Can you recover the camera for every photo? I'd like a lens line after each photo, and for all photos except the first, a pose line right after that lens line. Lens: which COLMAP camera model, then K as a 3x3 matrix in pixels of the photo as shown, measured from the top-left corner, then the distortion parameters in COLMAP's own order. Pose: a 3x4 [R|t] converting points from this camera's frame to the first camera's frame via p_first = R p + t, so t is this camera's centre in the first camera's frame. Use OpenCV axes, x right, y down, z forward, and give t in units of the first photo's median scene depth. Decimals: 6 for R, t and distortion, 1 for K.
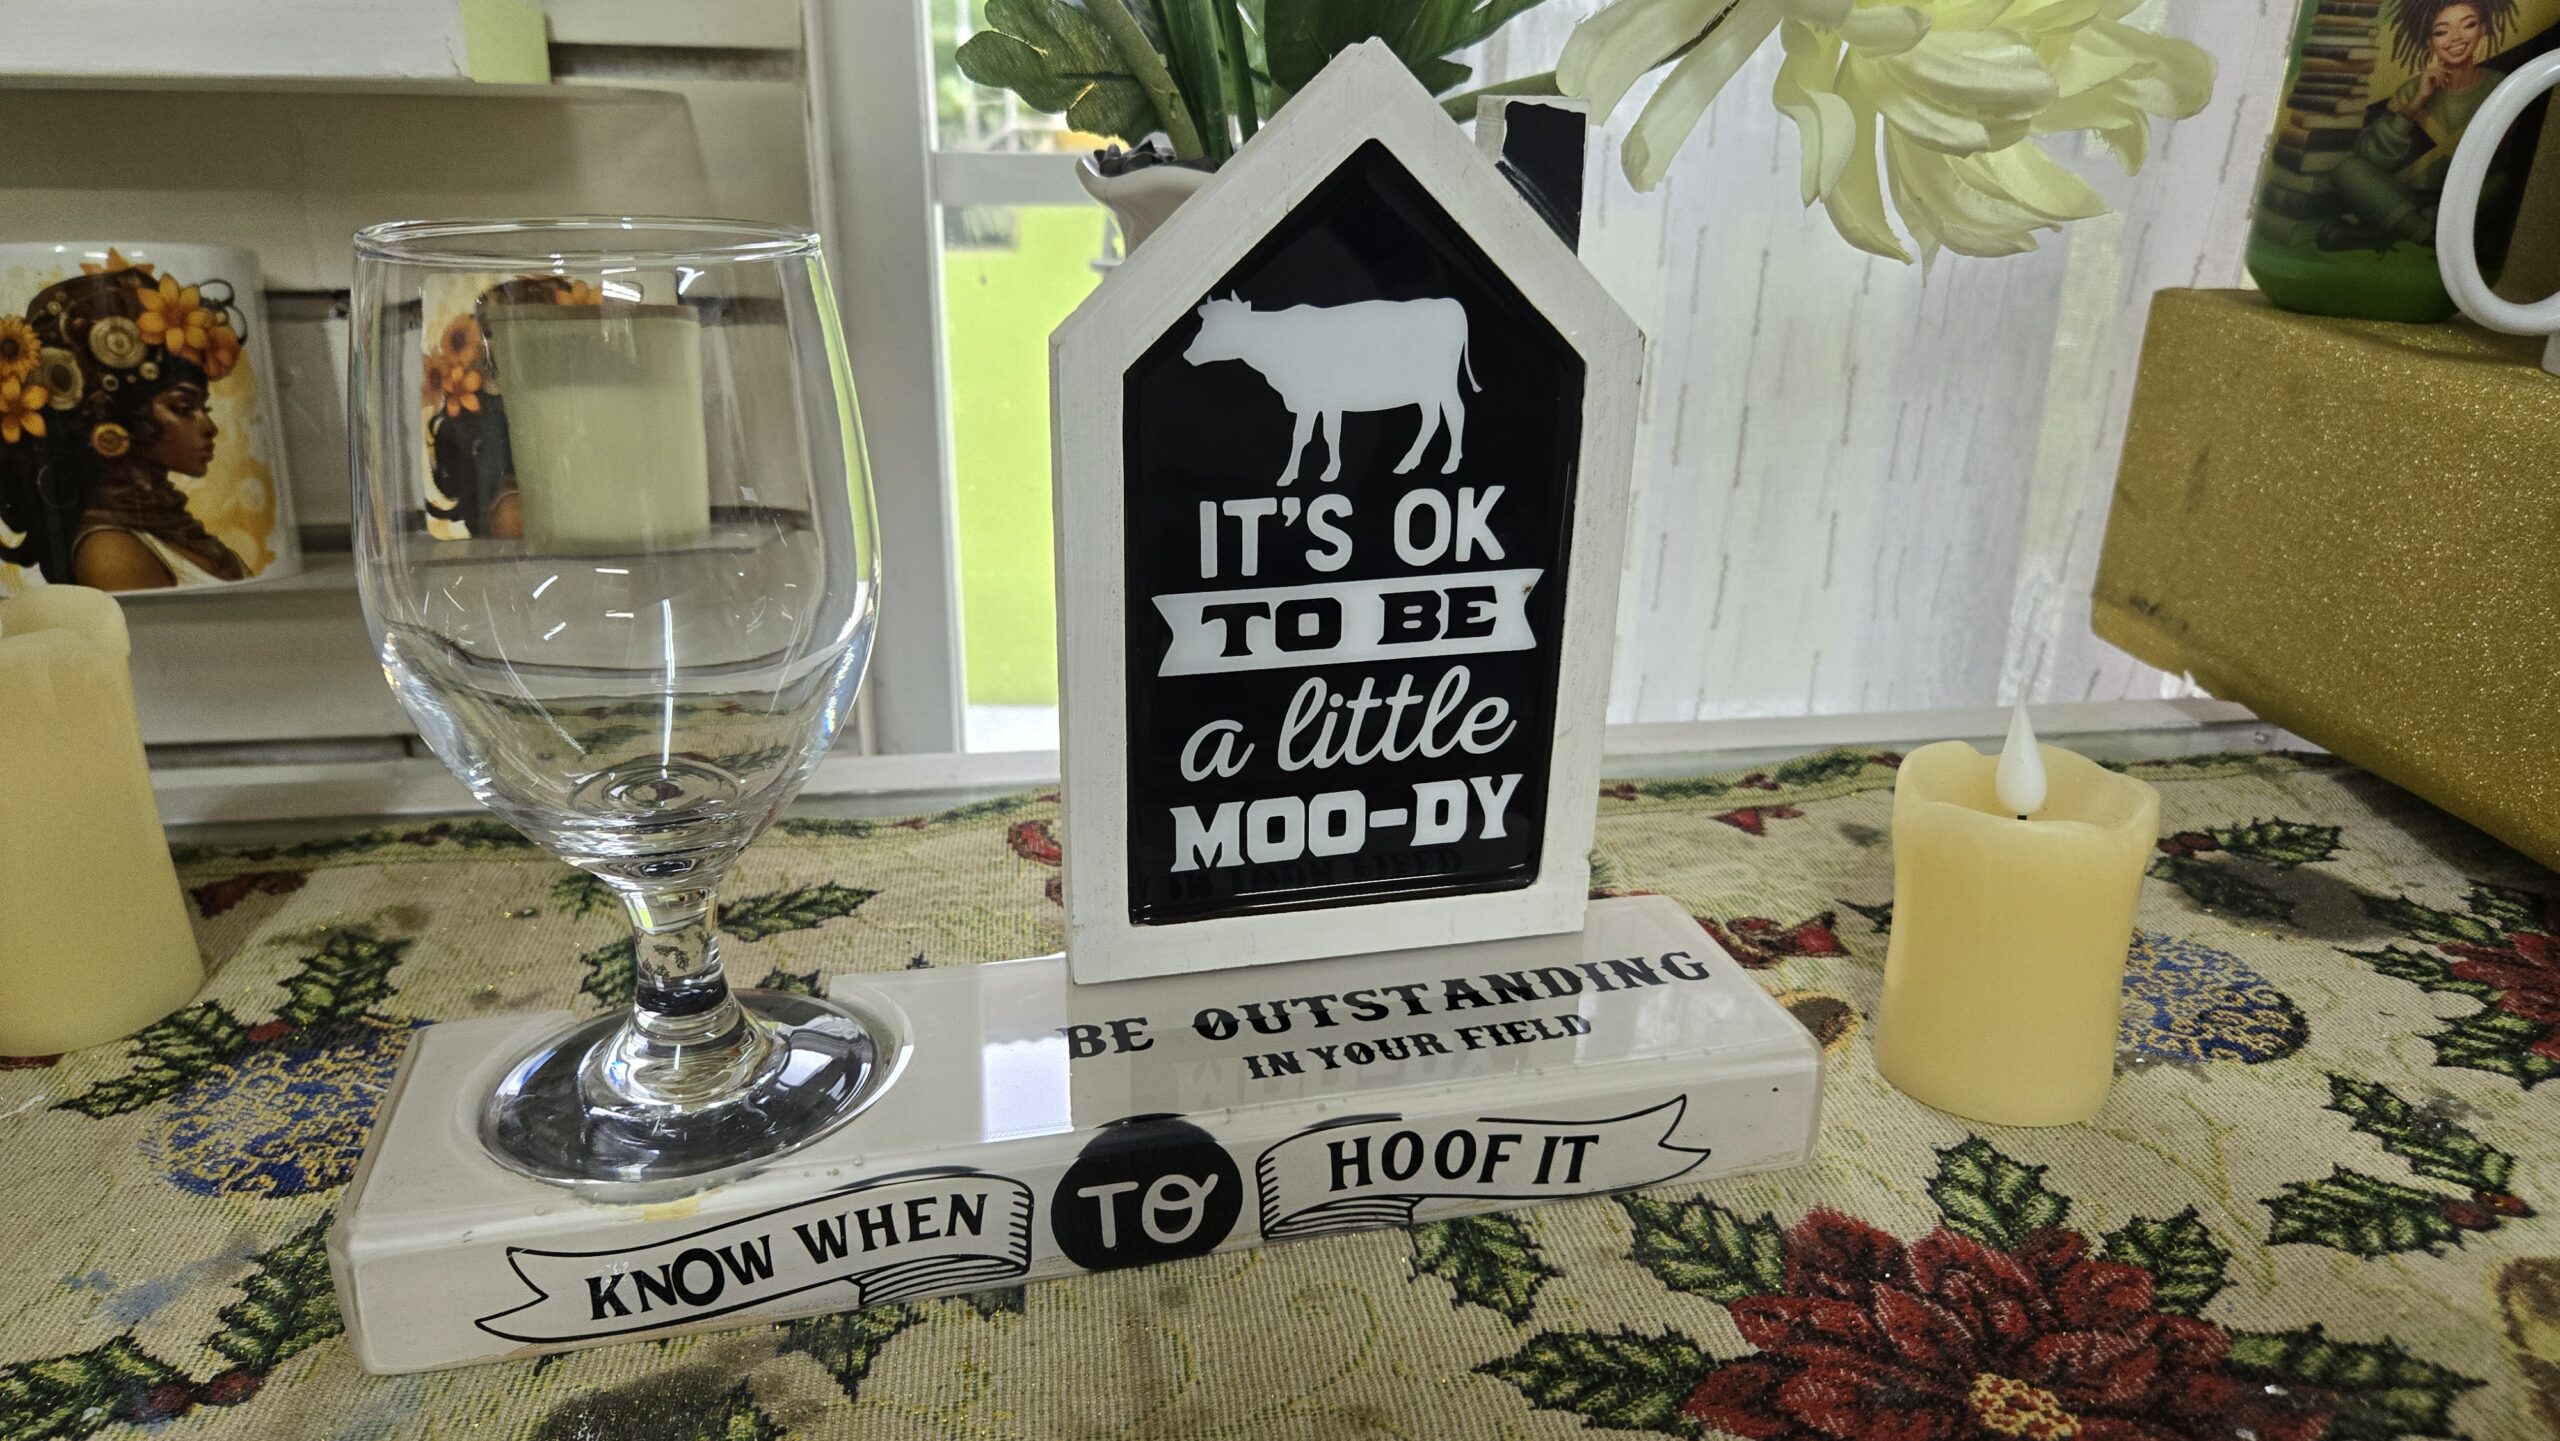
lens RADIAL K [[1649.0, 0, 1278.8], [0, 1649.0, 676.6], [0, 0, 1]] dist [0.061968, -0.038551]
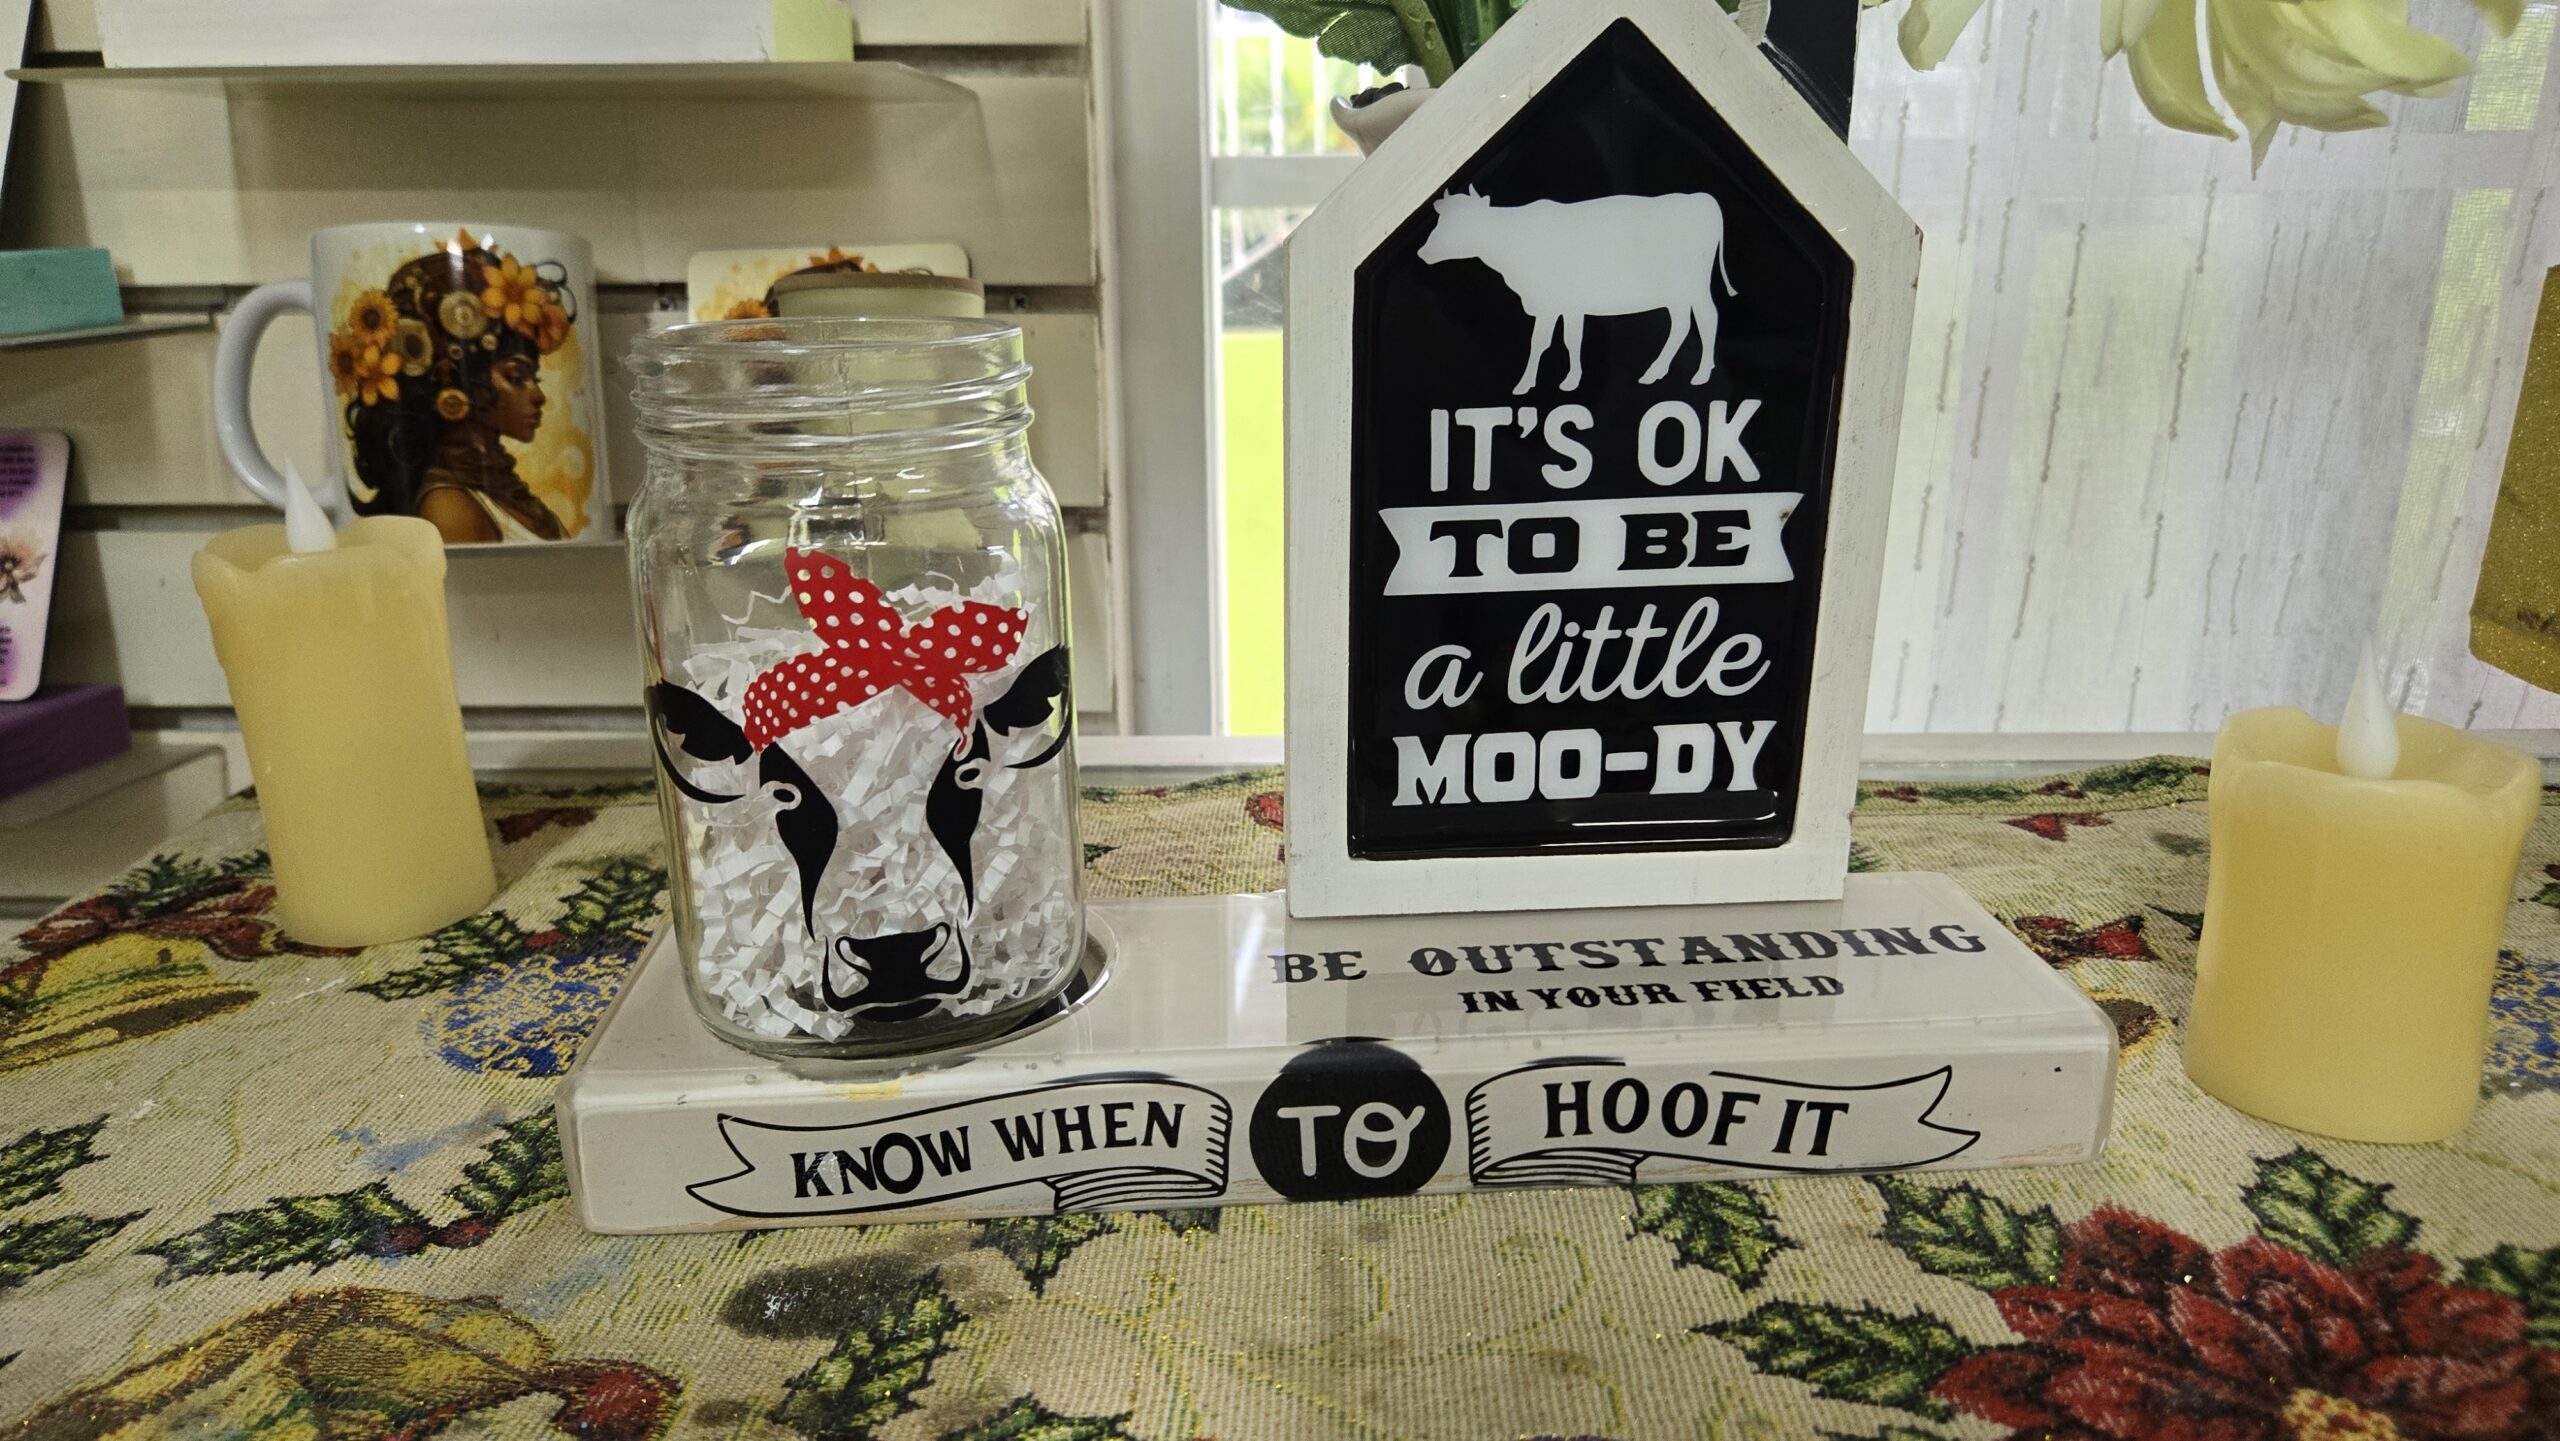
lens RADIAL K [[1649.0, 0, 1305.6], [0, 1649.0, 694.1], [0, 0, 1]] dist [0.061968, -0.038551]
pose [[0.986831, 0.029570, -0.159028, 0.037075], [-0.036436, 0.998518, -0.040437, 0.098813], [0.157597, 0.045699, 0.986446, 0.043064]]
